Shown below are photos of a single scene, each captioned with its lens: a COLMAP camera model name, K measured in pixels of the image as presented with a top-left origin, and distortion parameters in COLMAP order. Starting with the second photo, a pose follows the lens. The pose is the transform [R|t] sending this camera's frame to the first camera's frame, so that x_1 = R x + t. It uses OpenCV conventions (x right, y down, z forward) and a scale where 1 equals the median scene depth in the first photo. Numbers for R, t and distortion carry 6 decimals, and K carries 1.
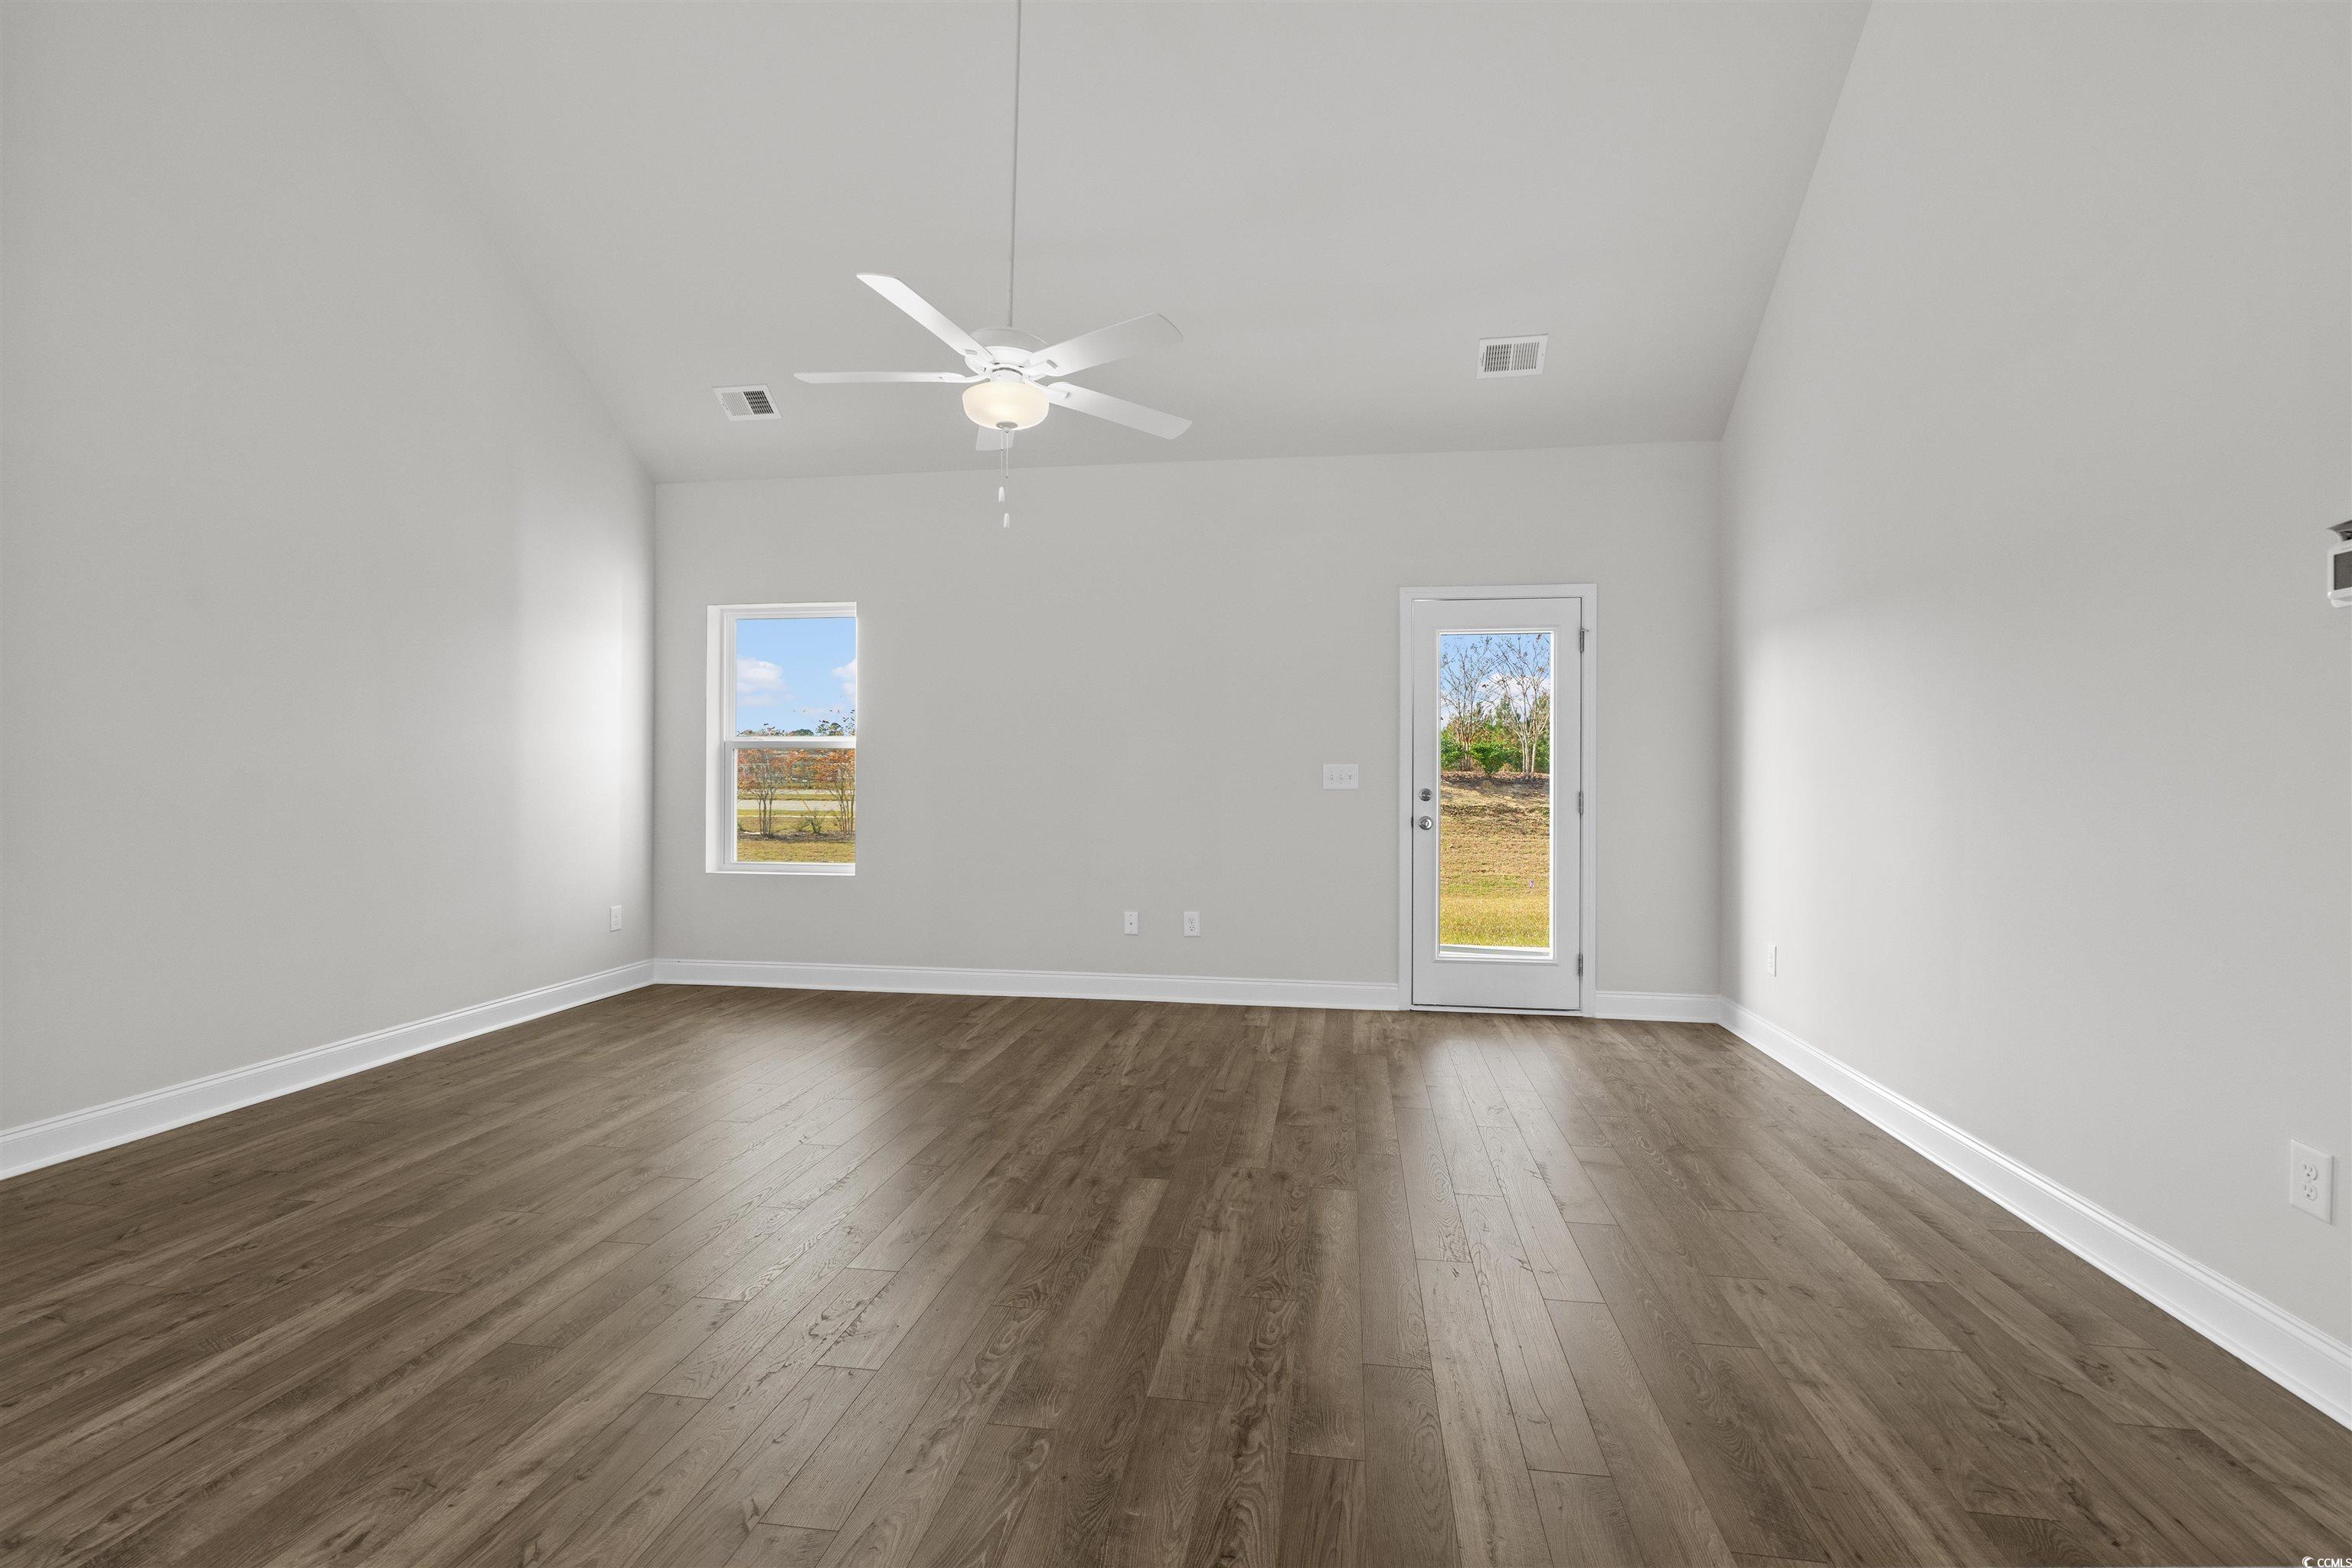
lens RADIAL K [[1059.5, 0, 1179.6], [0, 1059.5, 779.0], [0, 0, 1]] dist [-0.003272, 0.000216]
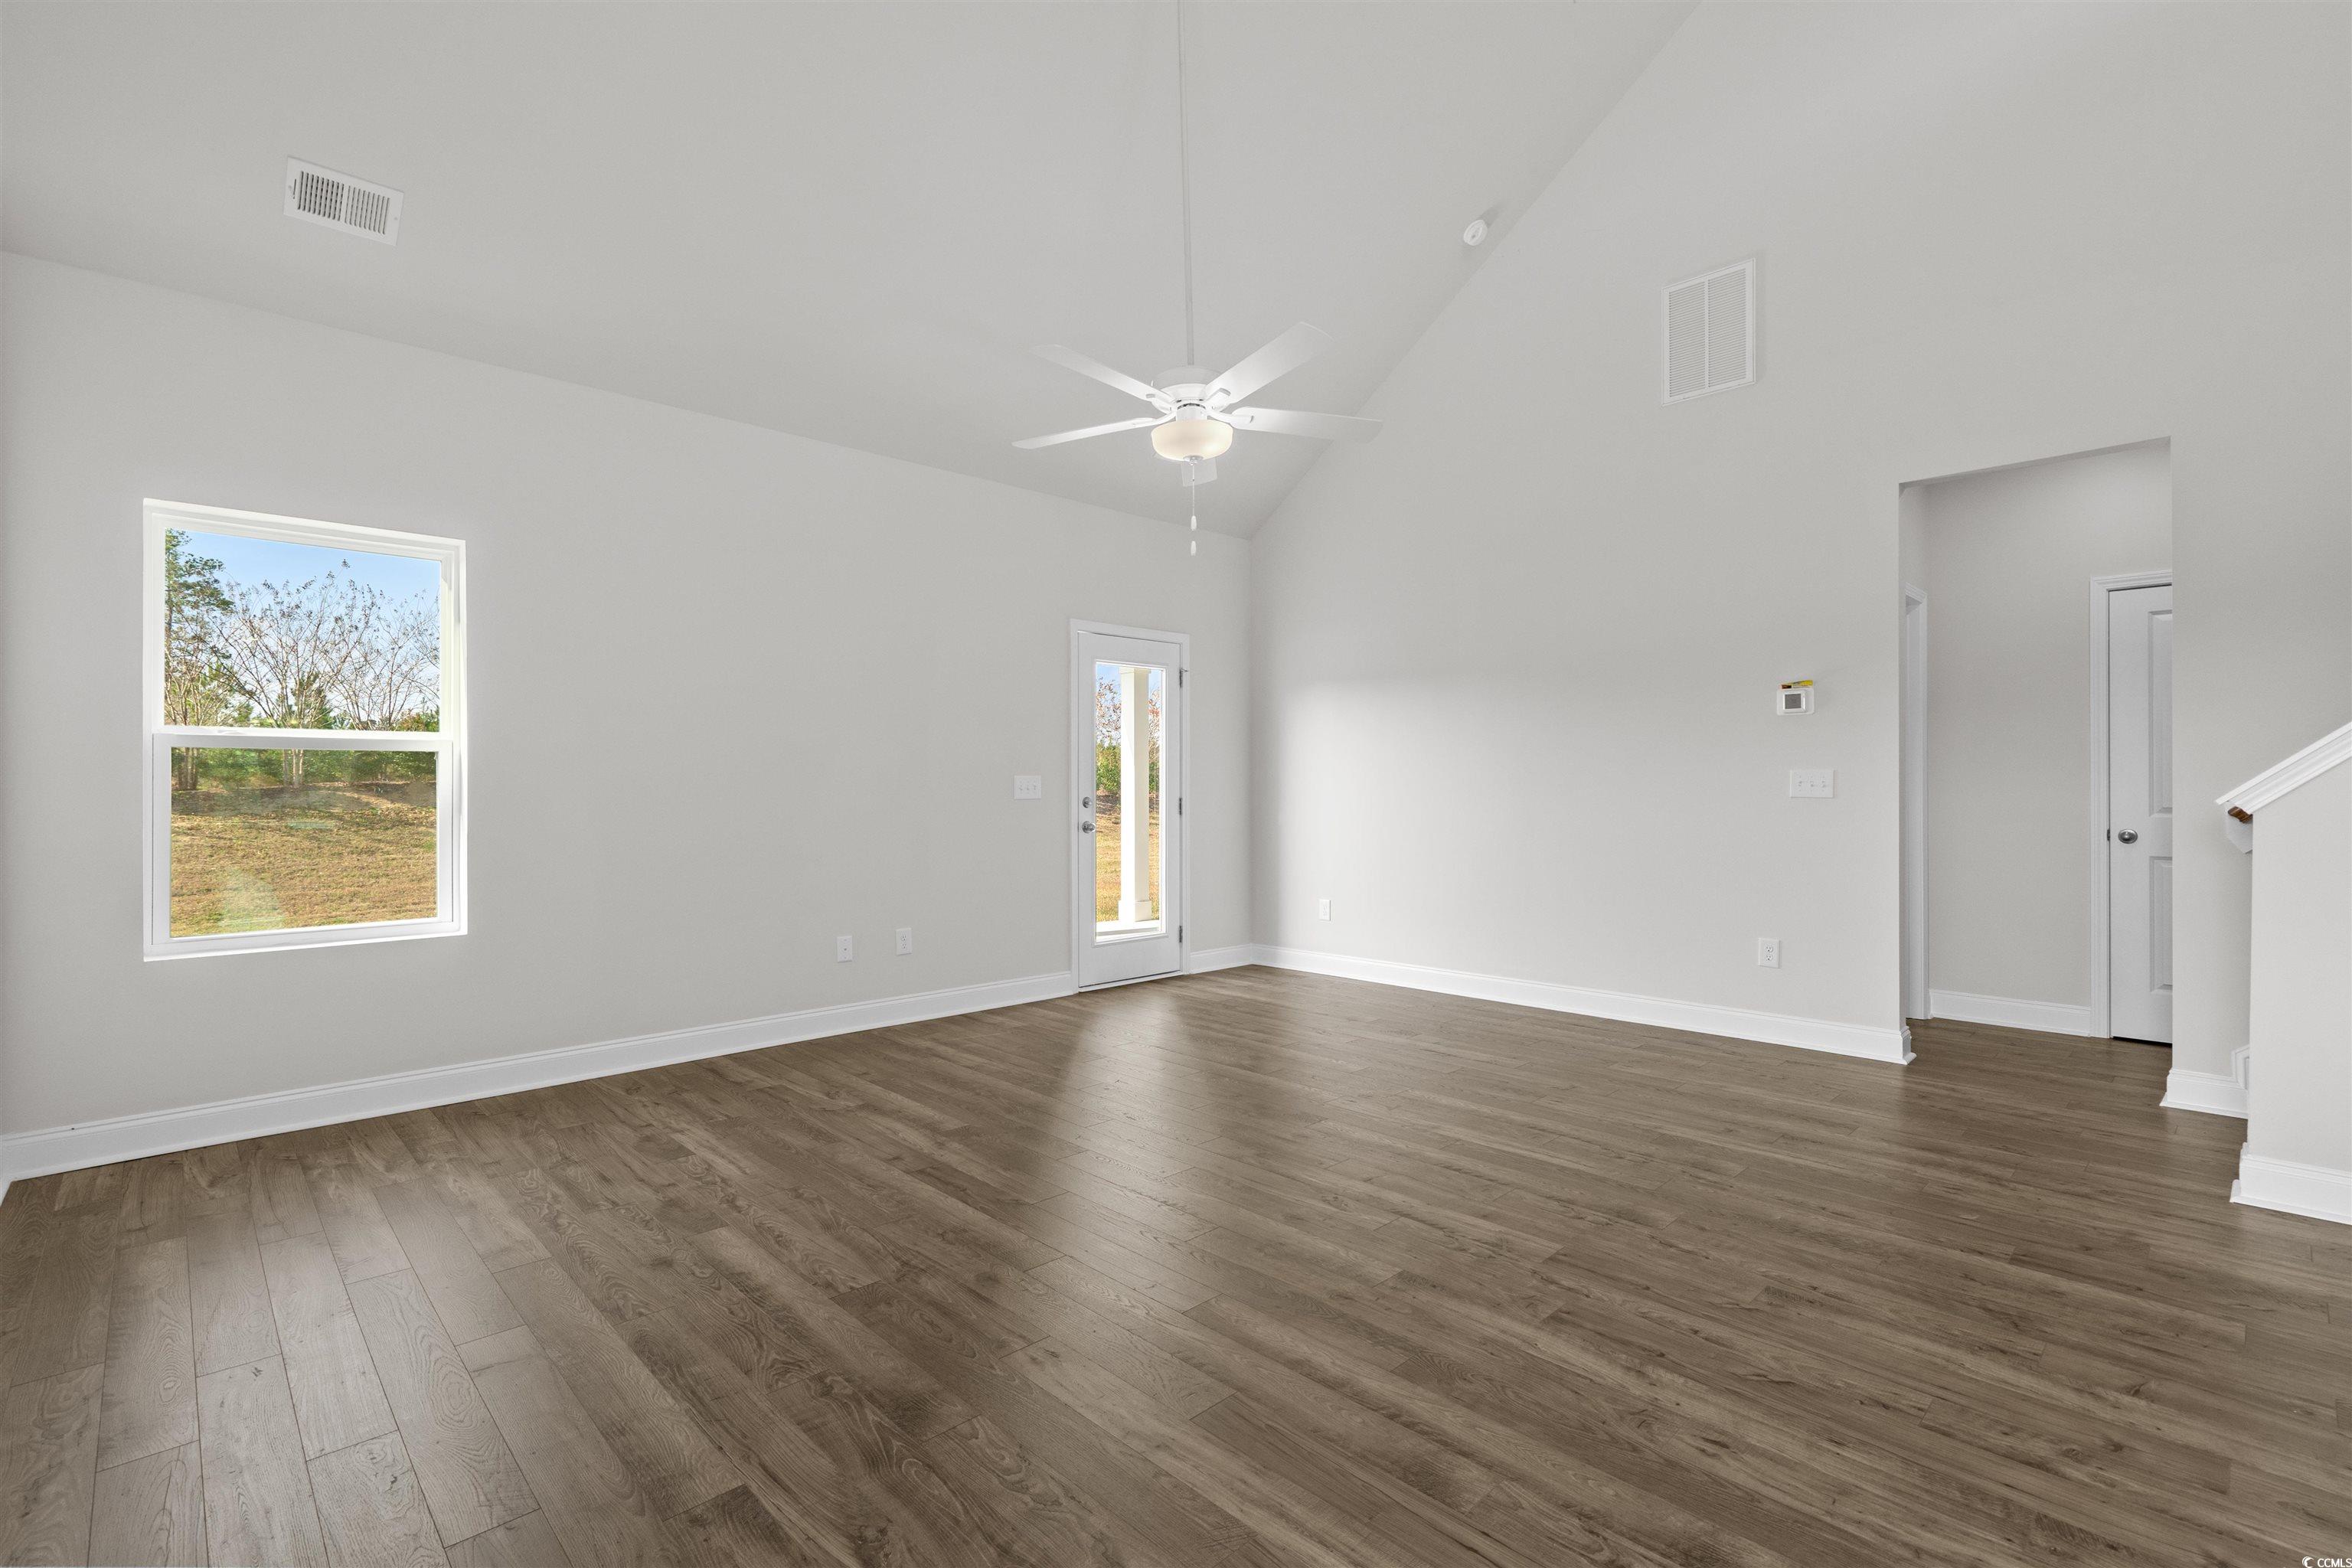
lens RADIAL K [[1059.5, 0, 1179.6], [0, 1059.5, 779.0], [0, 0, 1]] dist [-0.003272, 0.000216]
pose [[0.609188, -0.001082, 0.793025, -0.663048], [0.006620, 0.999971, -0.003721, -0.005815], [-0.792998, 0.007516, 0.609178, 0.238974]]
